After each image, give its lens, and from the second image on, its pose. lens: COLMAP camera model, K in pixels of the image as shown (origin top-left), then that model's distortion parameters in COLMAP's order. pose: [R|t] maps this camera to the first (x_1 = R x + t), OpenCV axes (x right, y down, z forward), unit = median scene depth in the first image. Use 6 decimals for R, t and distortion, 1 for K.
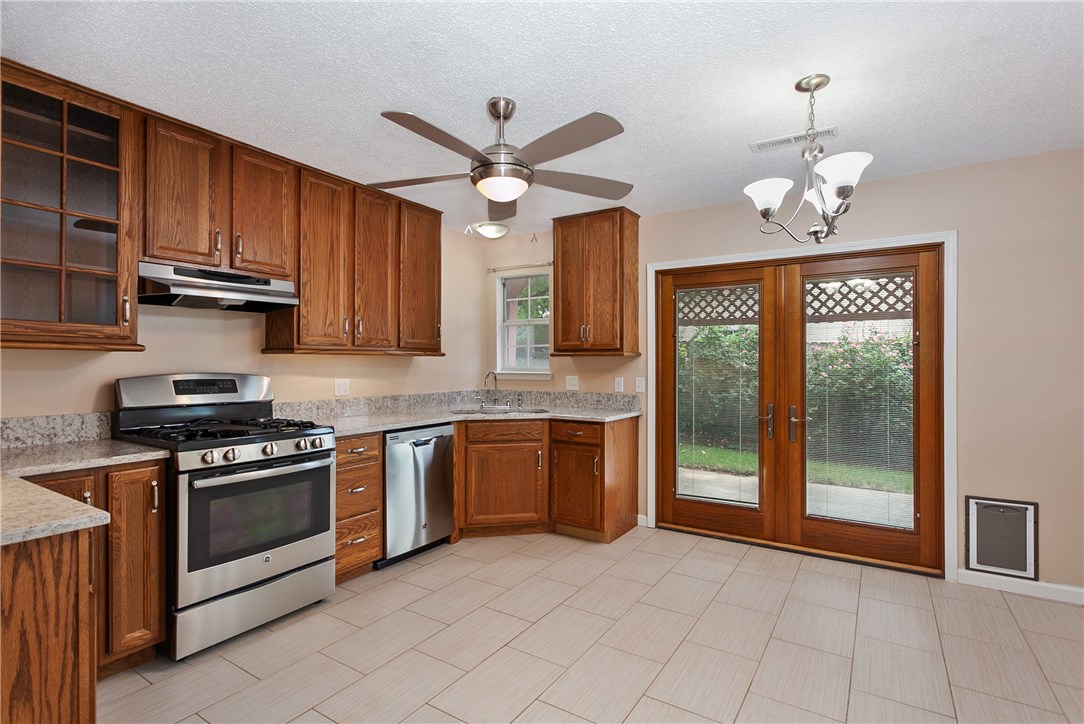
lens RADIAL K [[528.9, 0, 535.4], [0, 528.9, 365.4], [0, 0, 1]] dist [-0.006258, 0.002183]
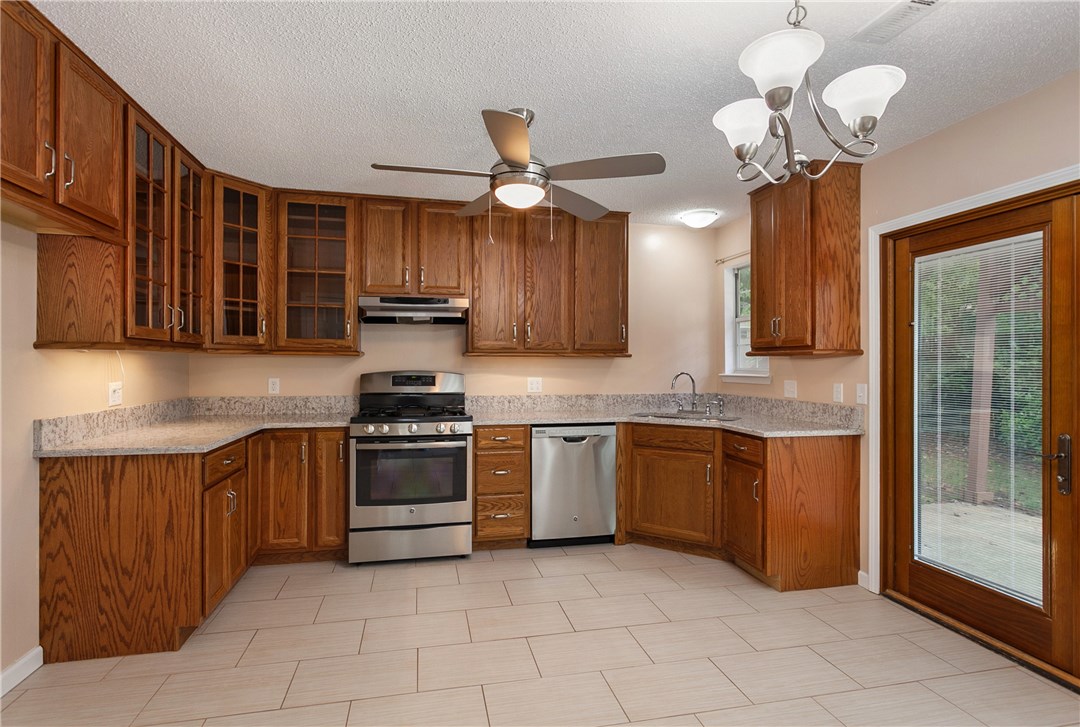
lens RADIAL K [[526.9, 0, 525.5], [0, 526.9, 365.4], [0, 0, 1]] dist [-0.006258, 0.002183]
pose [[0.712002, 0.002260, -0.702174, 0.455218], [-0.004699, 0.999988, -0.001546, 0.000707], [0.702161, 0.004400, 0.712004, 0.183773]]
